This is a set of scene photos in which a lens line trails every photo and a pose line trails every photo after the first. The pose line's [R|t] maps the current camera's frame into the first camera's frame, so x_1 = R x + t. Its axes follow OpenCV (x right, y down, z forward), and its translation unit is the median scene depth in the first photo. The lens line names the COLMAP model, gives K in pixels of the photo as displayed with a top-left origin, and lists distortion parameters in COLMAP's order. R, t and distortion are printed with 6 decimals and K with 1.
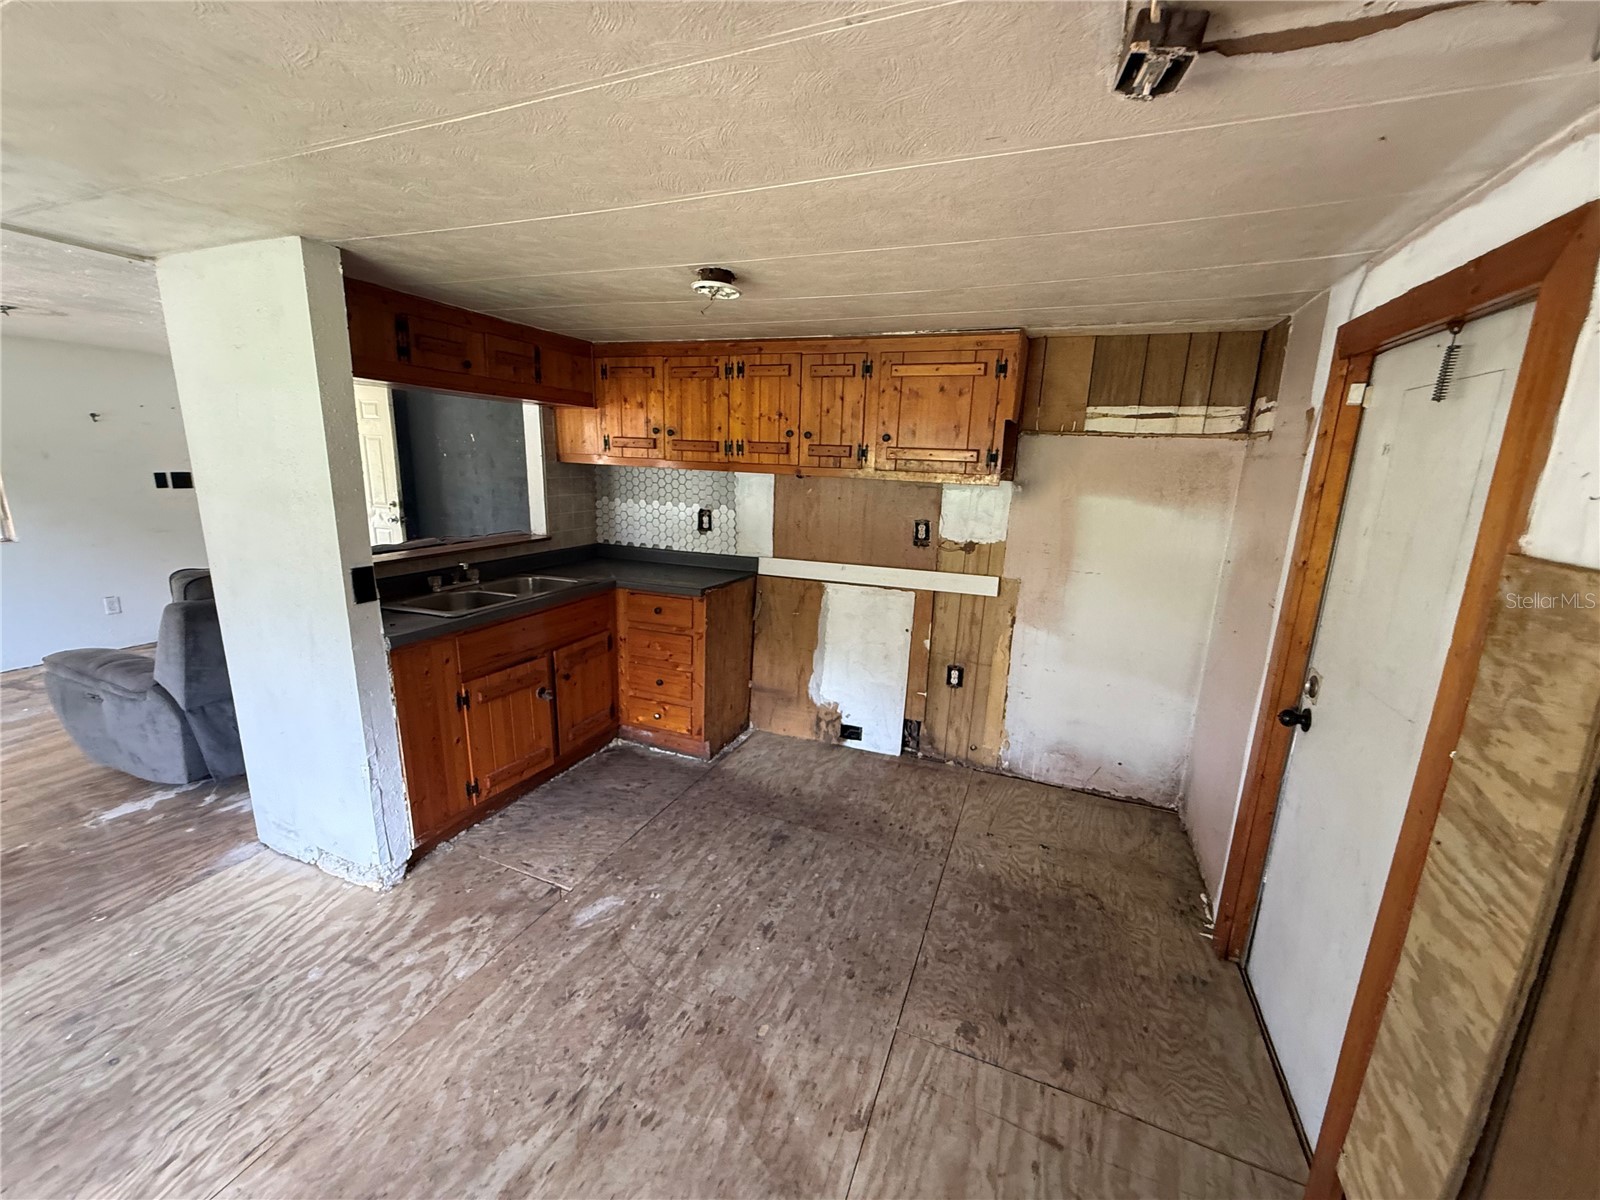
lens RADIAL K [[640.1, 0, 795.6], [0, 640.1, 599.0], [0, 0, 1]] dist [-0.001188, 0.000501]
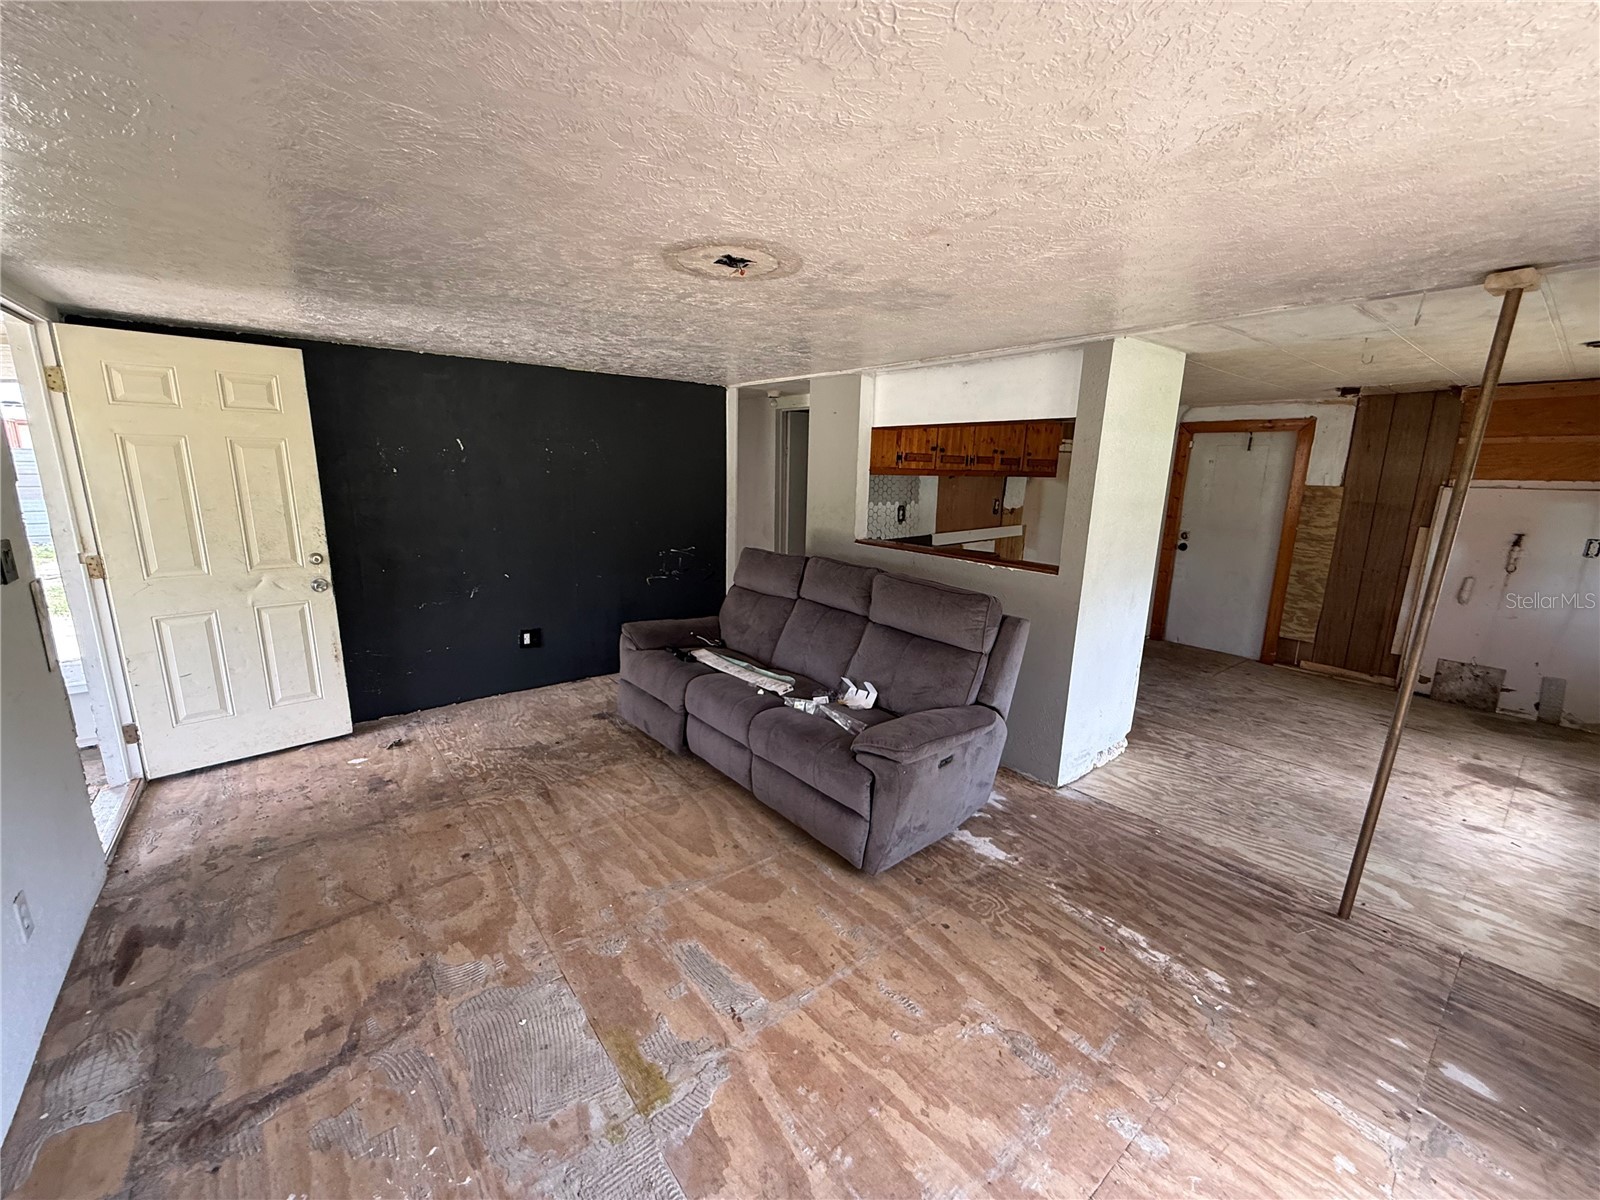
lens RADIAL K [[640.1, 0, 795.8], [0, 640.1, 598.0], [0, 0, 1]] dist [-0.001188, 0.000501]
pose [[0.482239, -0.205304, 0.851643, -2.544263], [0.188751, 0.973668, 0.127841, -0.292523], [-0.855464, 0.099099, 0.508292, 0.941456]]
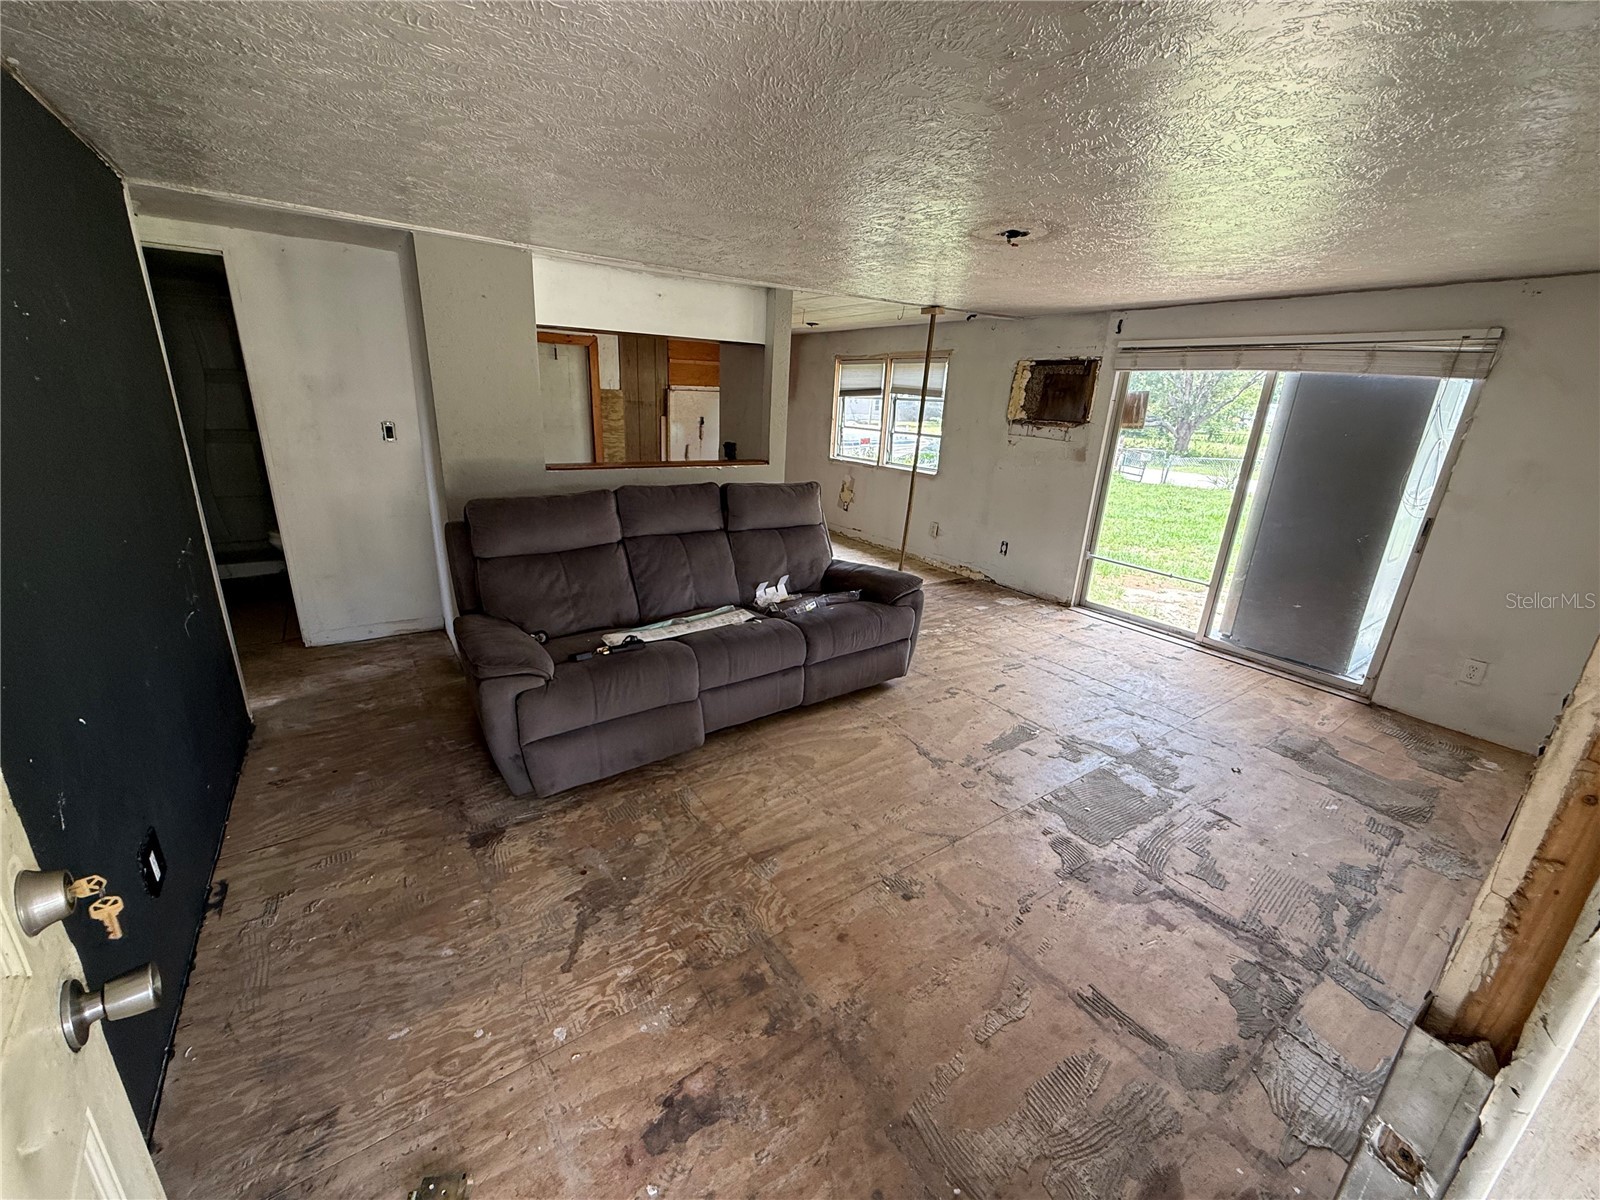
lens RADIAL K [[640.1, 0, 799.3], [0, 640.1, 592.7], [0, 0, 1]] dist [-0.001188, 0.000501]
pose [[-0.842525, -0.226250, 0.488838, -2.142393], [0.046258, 0.873770, 0.484135, -0.656524], [-0.536667, 0.430508, -0.725707, 2.737278]]
